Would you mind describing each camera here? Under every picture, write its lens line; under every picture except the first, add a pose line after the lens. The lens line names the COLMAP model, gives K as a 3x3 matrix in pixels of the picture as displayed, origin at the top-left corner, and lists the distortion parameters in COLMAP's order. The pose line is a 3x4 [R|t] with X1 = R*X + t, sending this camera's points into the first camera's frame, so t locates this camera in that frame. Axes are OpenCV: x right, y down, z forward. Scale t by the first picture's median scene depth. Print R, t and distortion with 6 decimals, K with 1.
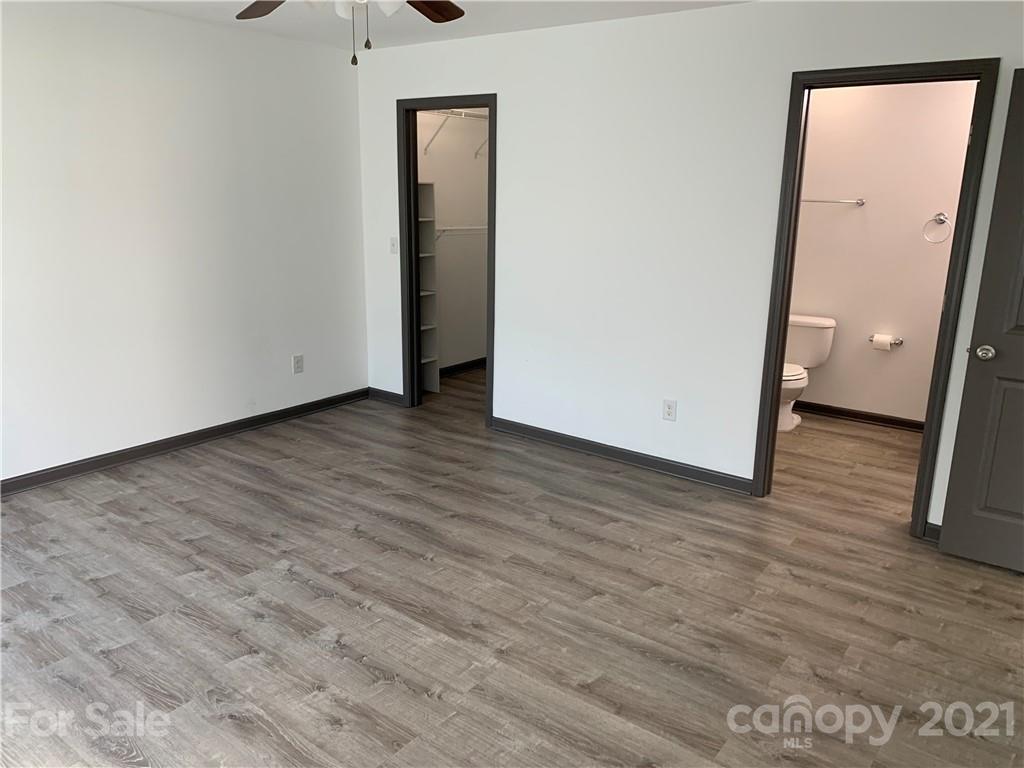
lens RADIAL K [[776.1, 0, 505.8], [0, 776.1, 383.3], [0, 0, 1]] dist [0.000447, -0.013989]
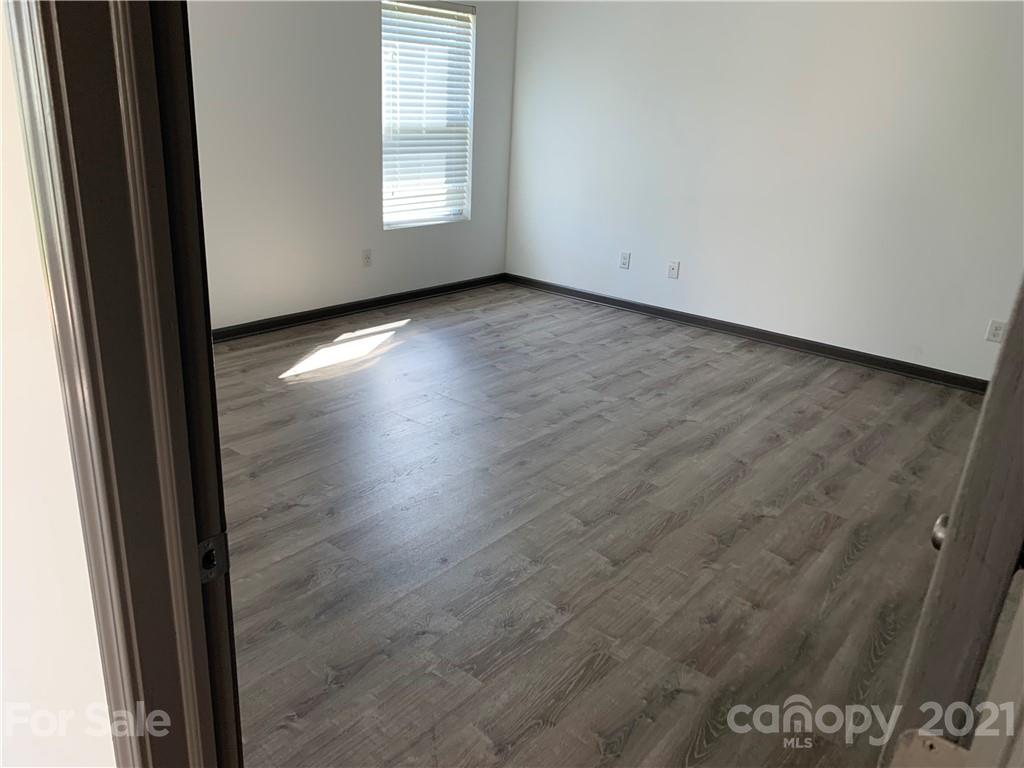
lens RADIAL K [[776.1, 0, 506.1], [0, 776.1, 386.2], [0, 0, 1]] dist [0.000447, -0.013989]
pose [[-0.045987, 0.330580, -0.942657, 0.764853], [-0.289807, 0.898656, 0.329287, -0.128351], [0.955980, 0.288332, 0.054478, 0.647516]]
